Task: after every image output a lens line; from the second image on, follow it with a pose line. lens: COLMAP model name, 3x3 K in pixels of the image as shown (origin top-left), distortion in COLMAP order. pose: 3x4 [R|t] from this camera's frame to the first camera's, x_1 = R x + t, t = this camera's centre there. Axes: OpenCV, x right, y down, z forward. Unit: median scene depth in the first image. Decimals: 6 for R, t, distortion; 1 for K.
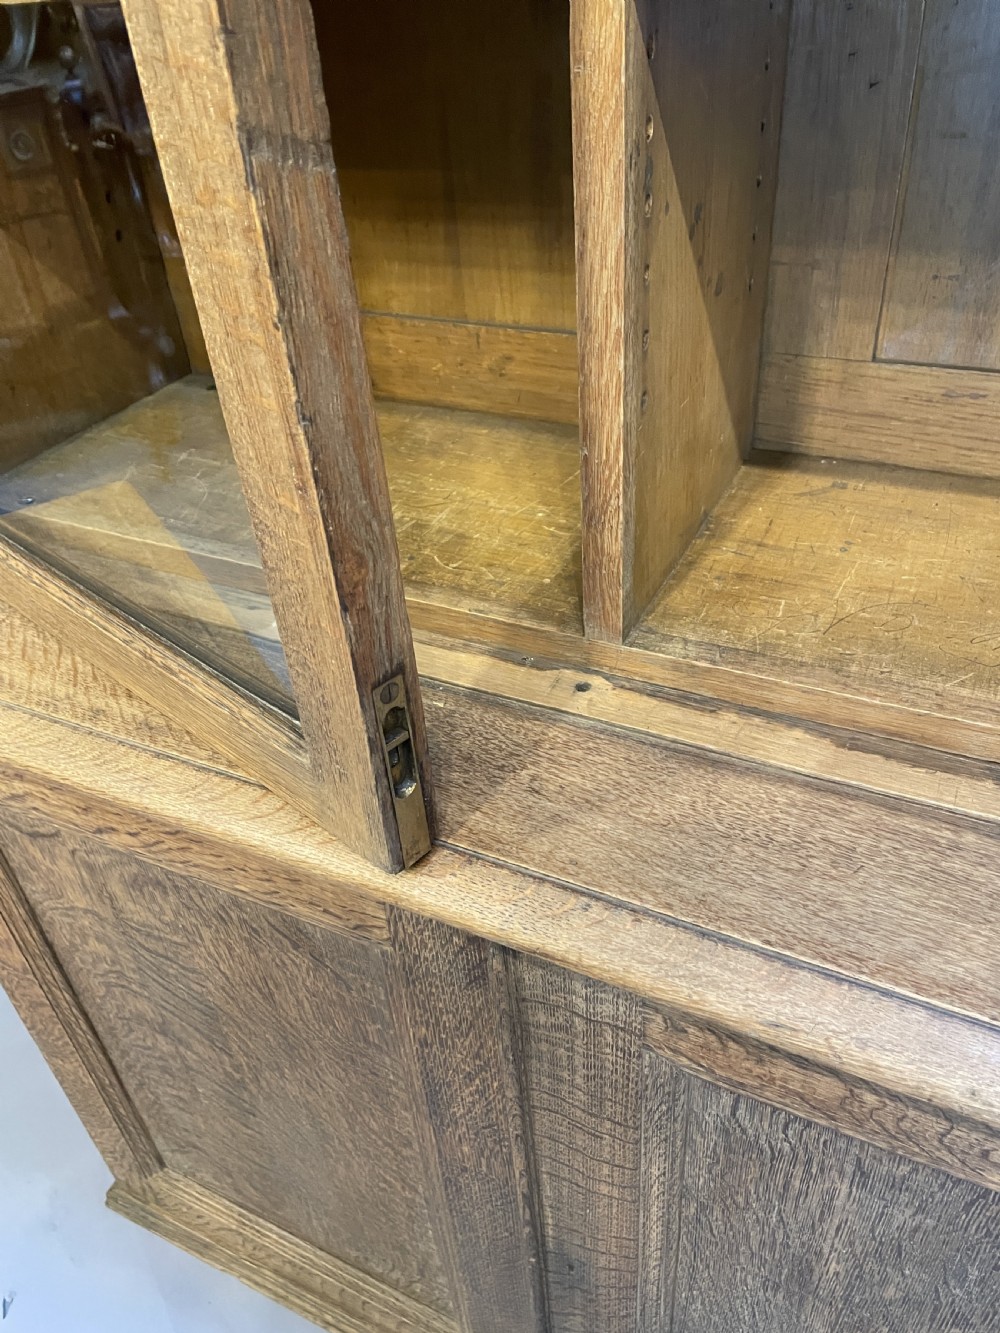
lens RADIAL K [[1036.8, 0, 500.0], [0, 1036.8, 666.5], [0, 0, 1]] dist [0.014835, -0.000084]
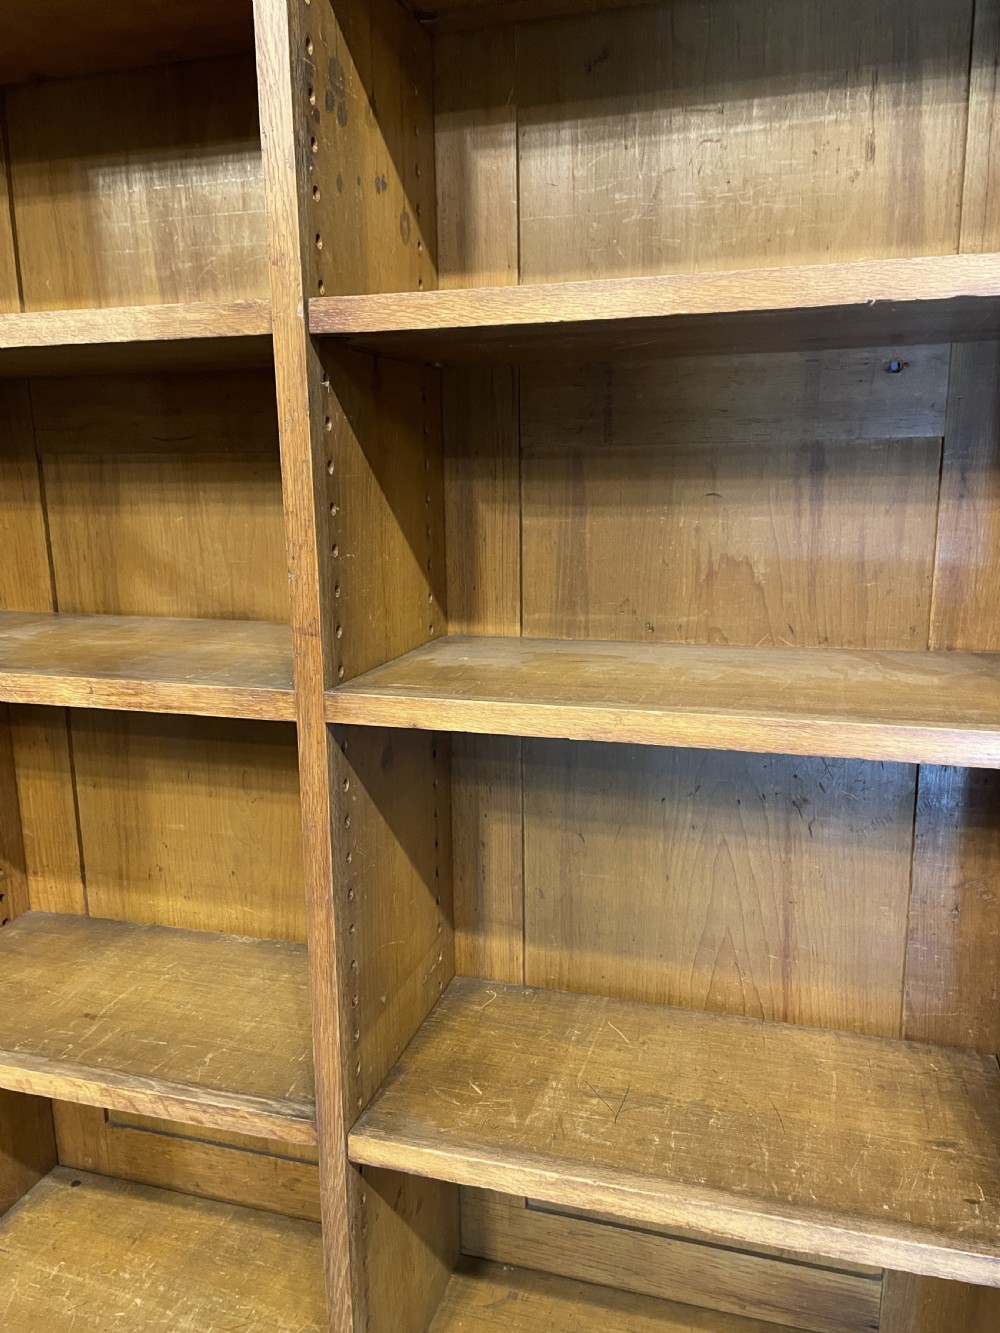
lens RADIAL K [[1008.6, 0, 494.6], [0, 1008.6, 659.2], [0, 0, 1]] dist [0.100890, -0.124733]
pose [[0.985573, 0.020584, 0.167996, 0.027577], [0.051261, 0.909656, -0.412187, -0.398808], [-0.161303, 0.414852, 0.895477, -0.726622]]
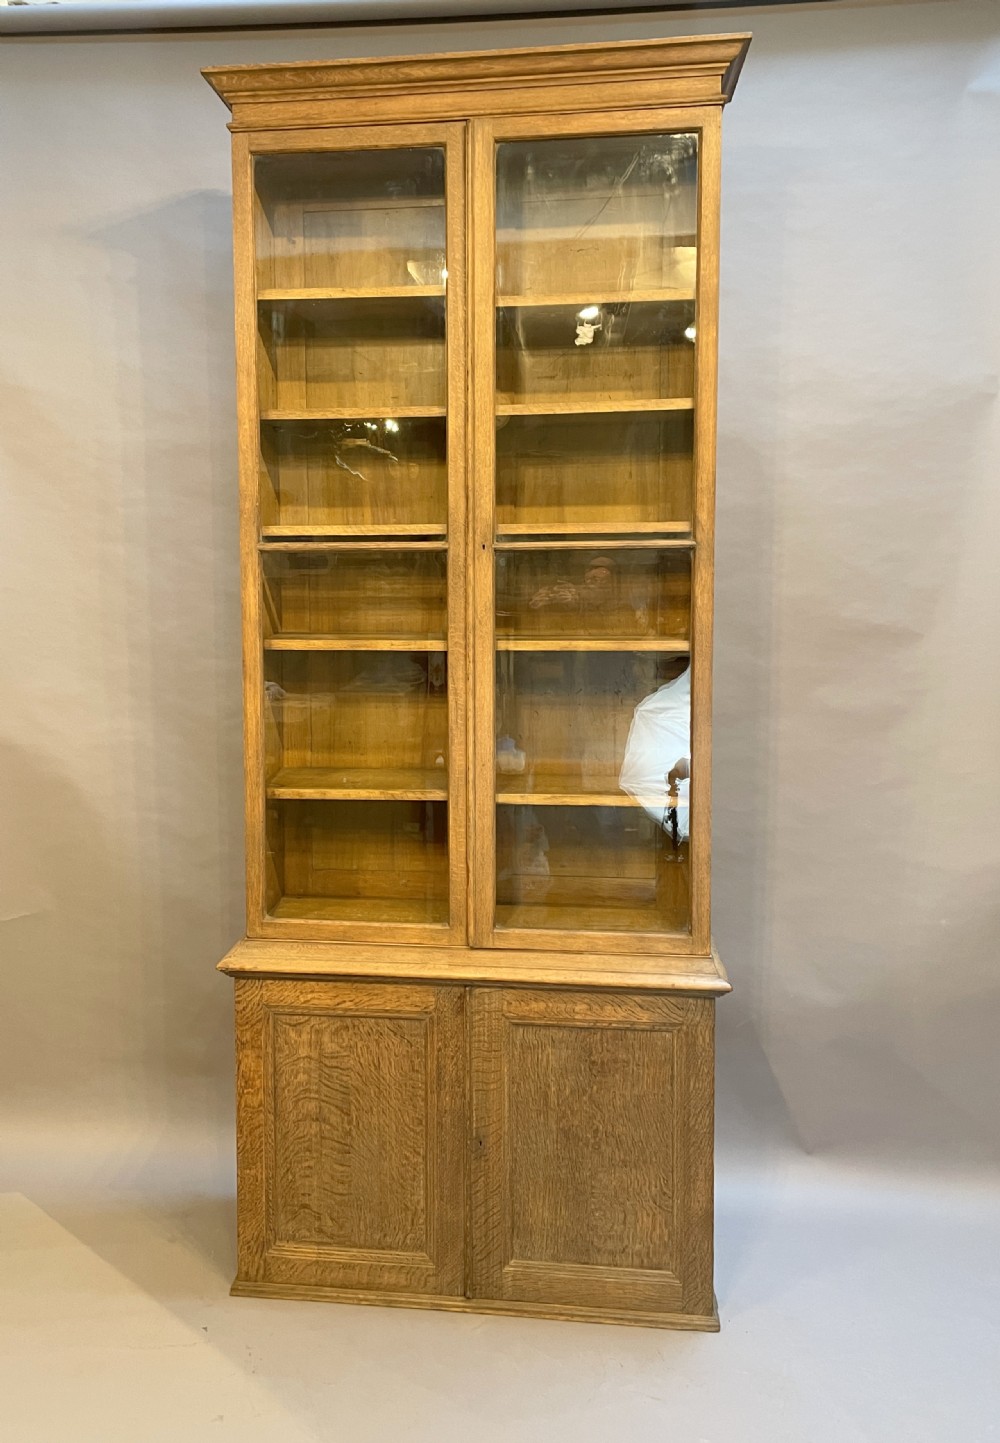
lens RADIAL K [[1240.7, 0, 409.8], [0, 1240.7, 655.2], [0, 0, 1]] dist [0.096903, -0.114763]
pose [[0.945368, 0.037850, 0.323800, -1.468731], [0.143146, 0.844172, -0.516607, 1.290423], [-0.292897, 0.534734, 0.792635, -2.852713]]
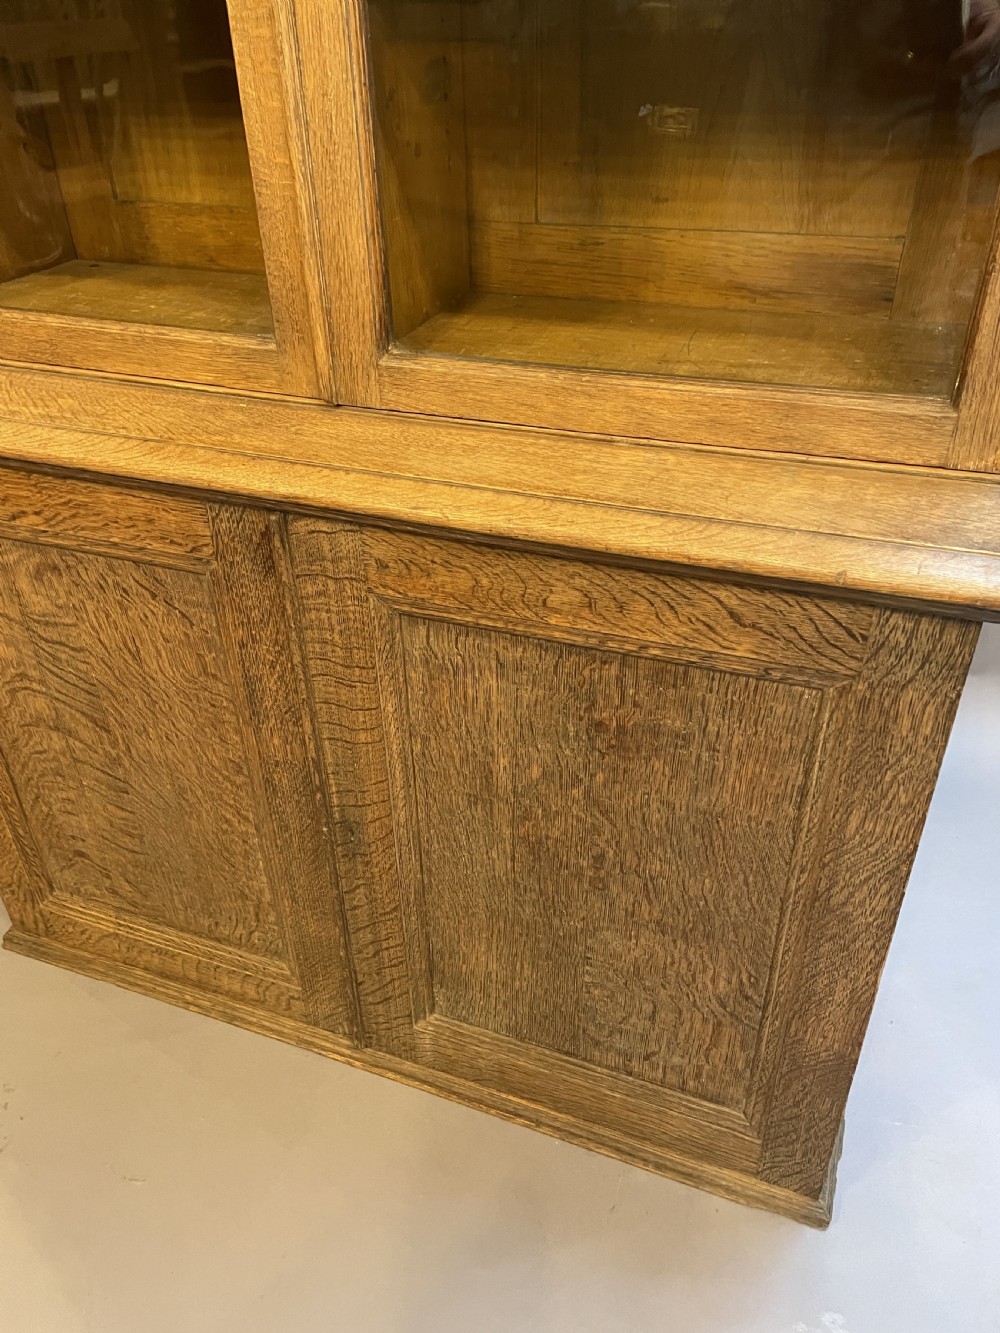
lens RADIAL K [[1008.6, 0, 494.6], [0, 1008.6, 659.2], [0, 0, 1]] dist [0.100890, -0.124733]
pose [[0.994695, -0.013195, 0.102015, 0.127290], [0.018527, 0.998501, -0.051496, 0.414145], [-0.101182, 0.053113, 0.993449, -0.452695]]
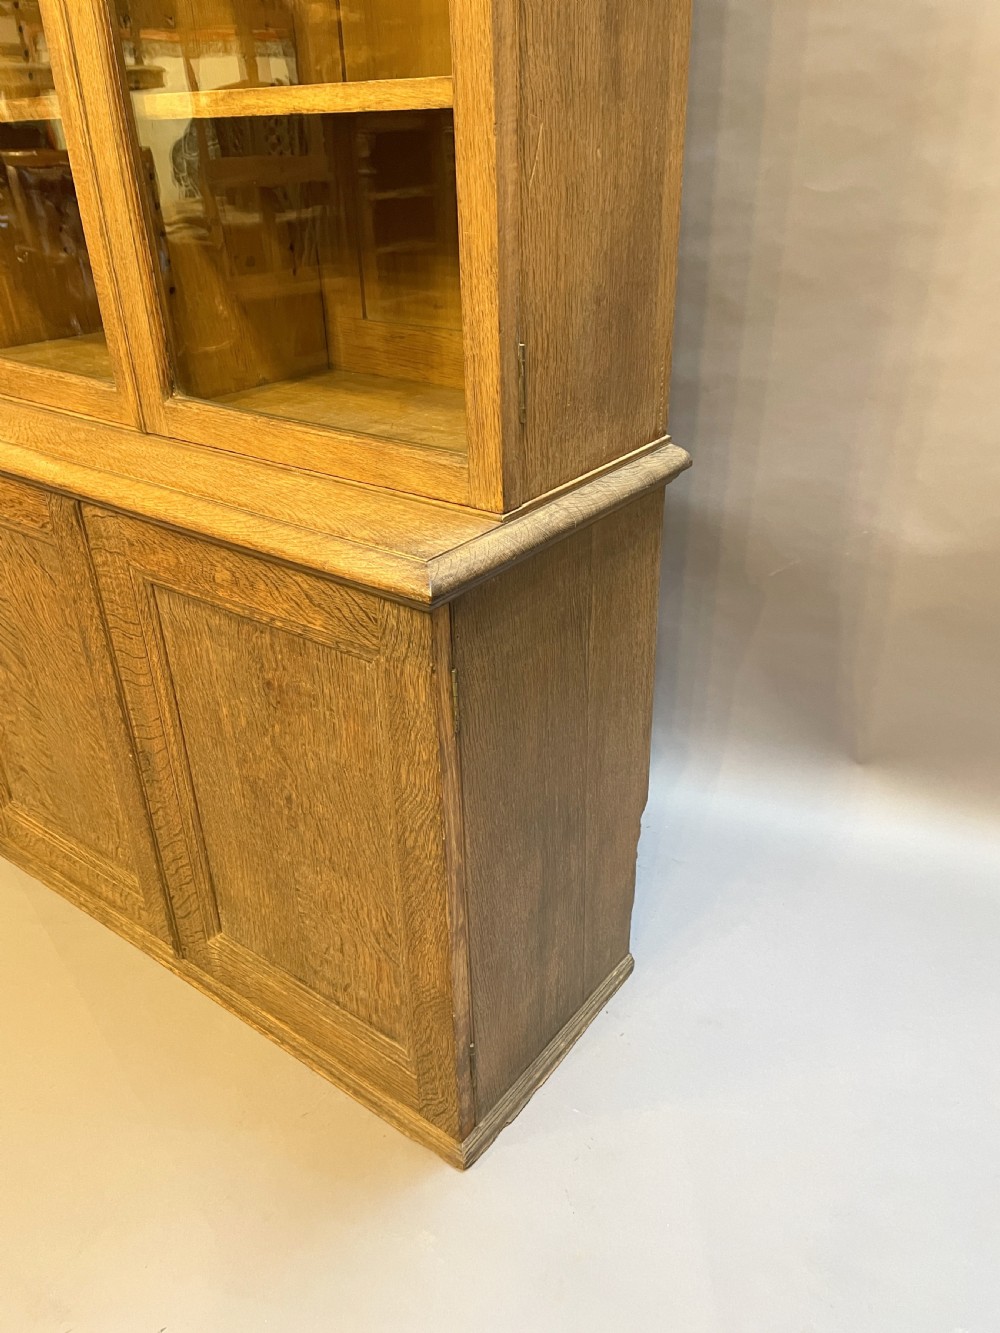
lens RADIAL K [[1008.6, 0, 494.6], [0, 1008.6, 659.2], [0, 0, 1]] dist [0.100890, -0.124733]
pose [[0.981477, 0.128146, -0.142415, 0.934314], [-0.146921, 0.980537, -0.130237, 0.548665], [0.122954, 0.148748, 0.981202, -0.776767]]
